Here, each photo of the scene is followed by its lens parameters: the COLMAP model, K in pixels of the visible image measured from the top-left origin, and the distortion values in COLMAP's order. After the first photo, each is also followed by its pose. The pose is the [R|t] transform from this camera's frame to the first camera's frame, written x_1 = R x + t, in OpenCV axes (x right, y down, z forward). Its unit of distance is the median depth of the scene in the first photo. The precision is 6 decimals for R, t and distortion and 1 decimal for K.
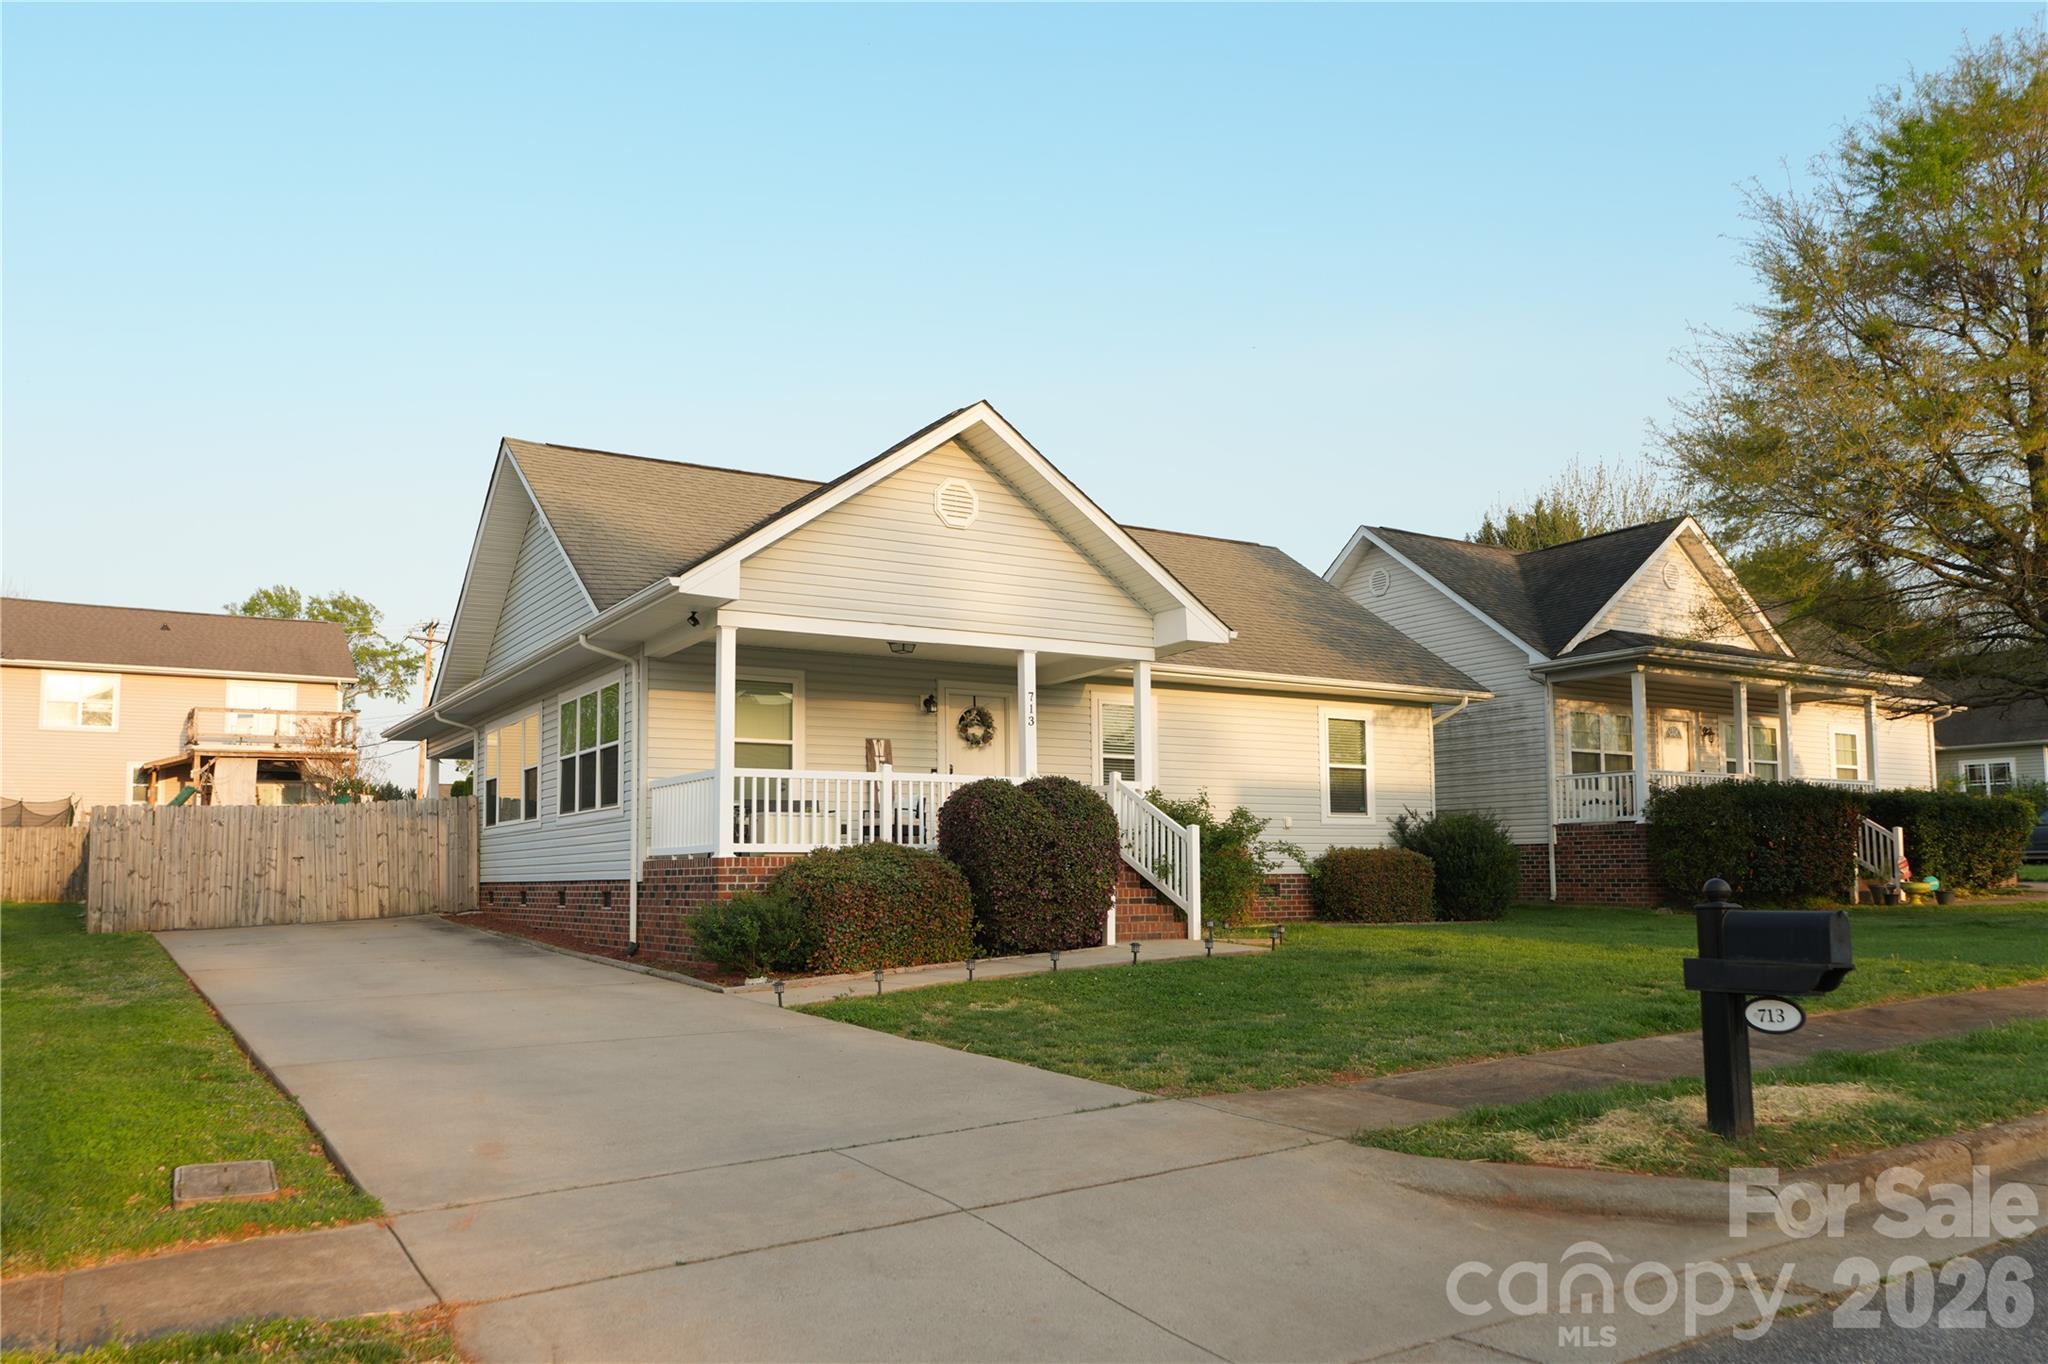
lens RADIAL K [[1372.0, 0, 1109.9], [0, 1372.0, 744.0], [0, 0, 1]] dist [-0.003620, -0.007820]
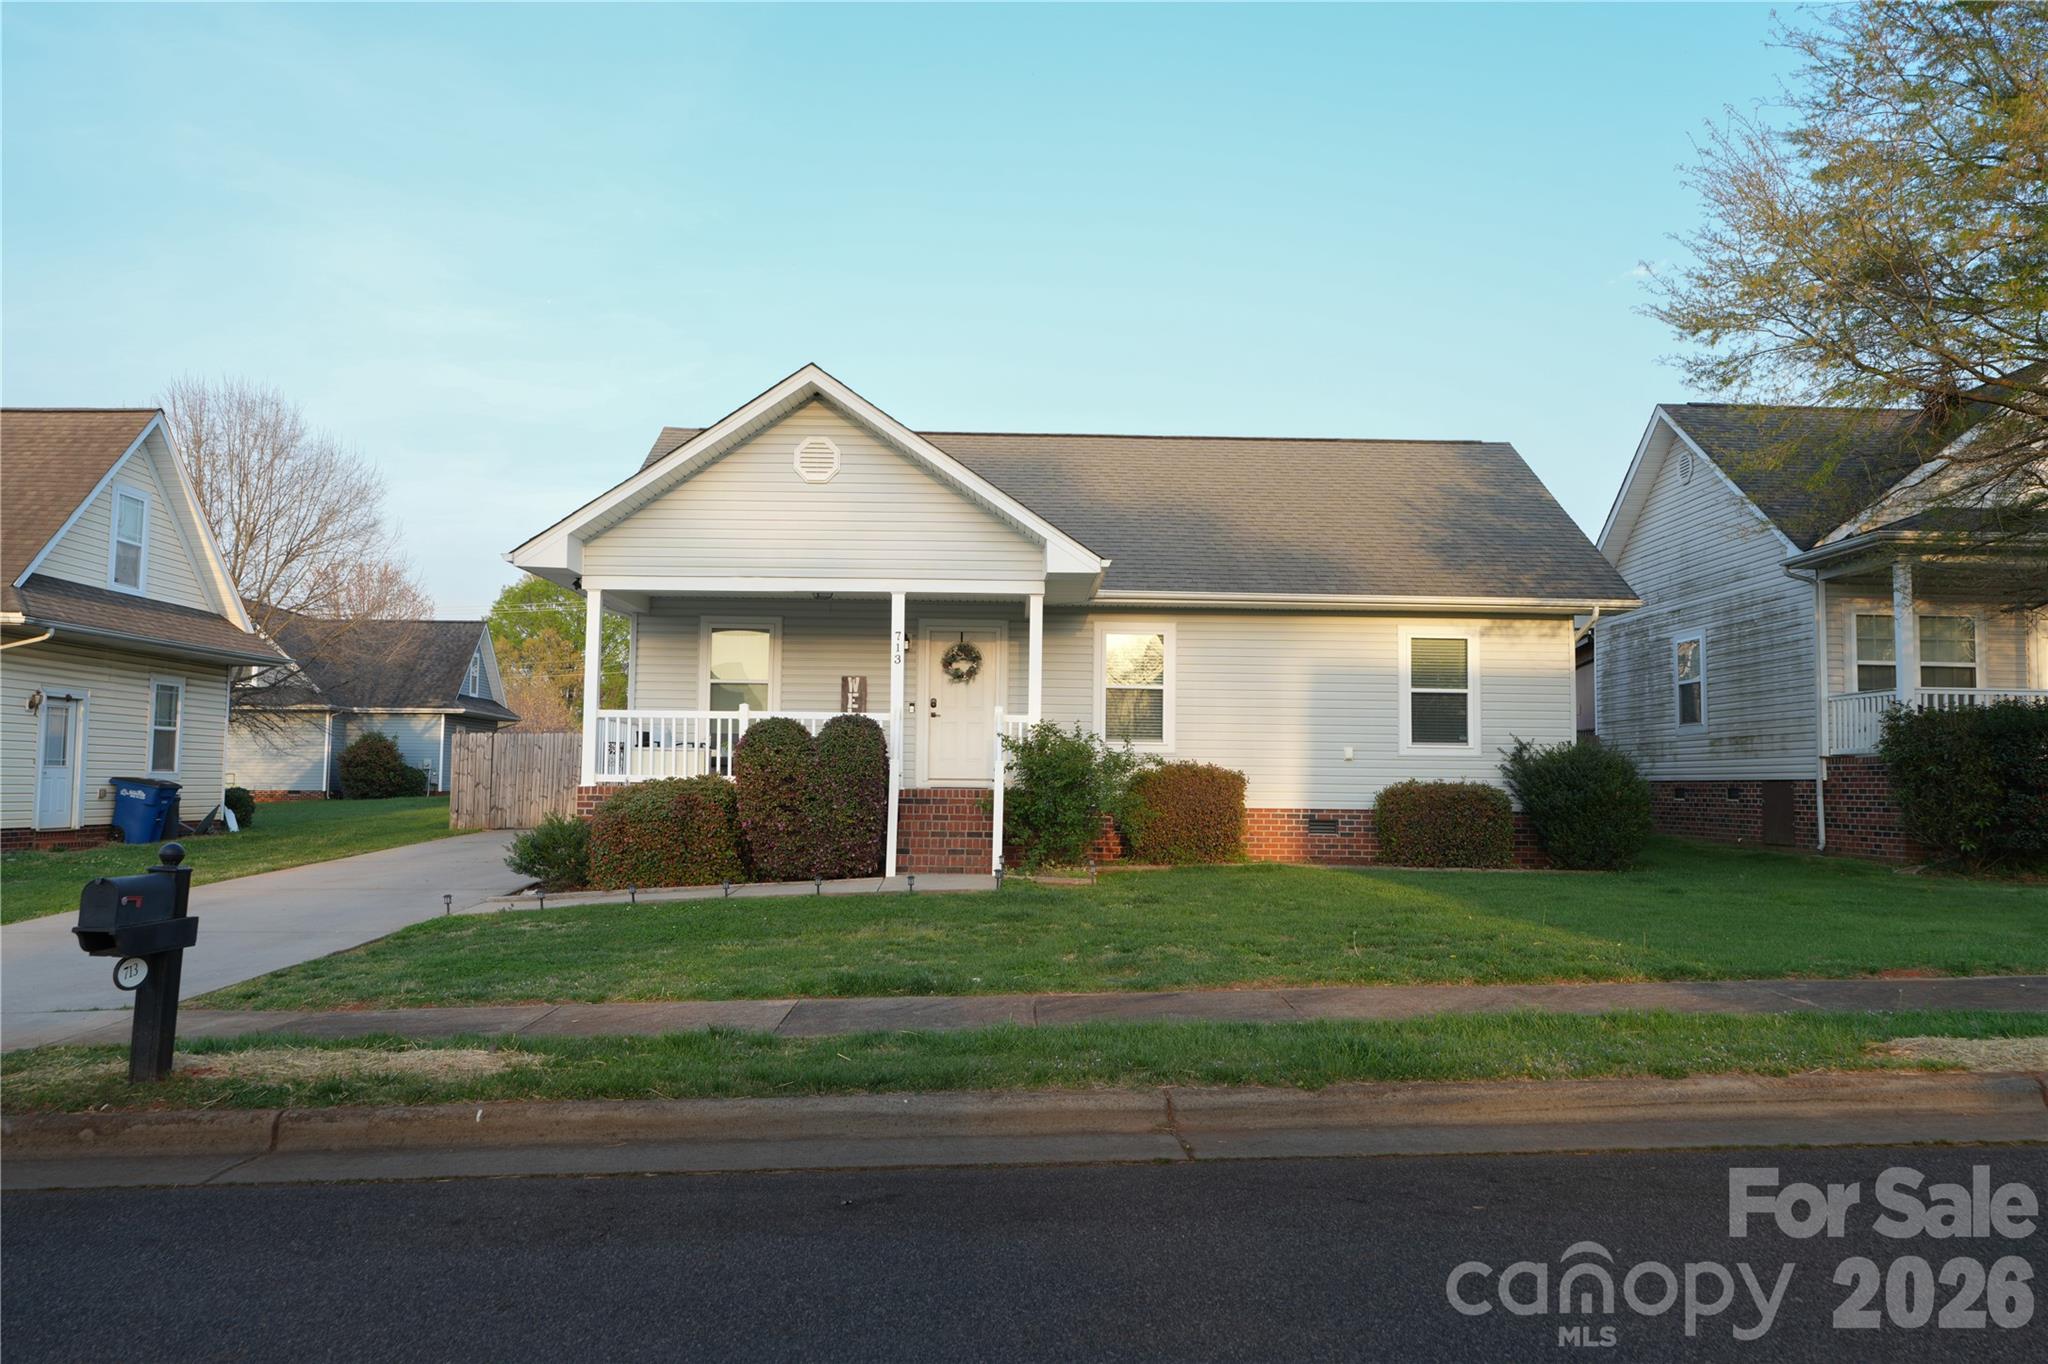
lens RADIAL K [[1372.0, 0, 1034.1], [0, 1372.0, 691.2], [0, 0, 1]] dist [-0.003620, -0.007820]
pose [[0.877340, -0.013602, -0.479677, 0.454700], [0.024752, 0.999550, 0.016928, -0.006452], [0.479231, -0.026725, 0.877282, 0.109899]]
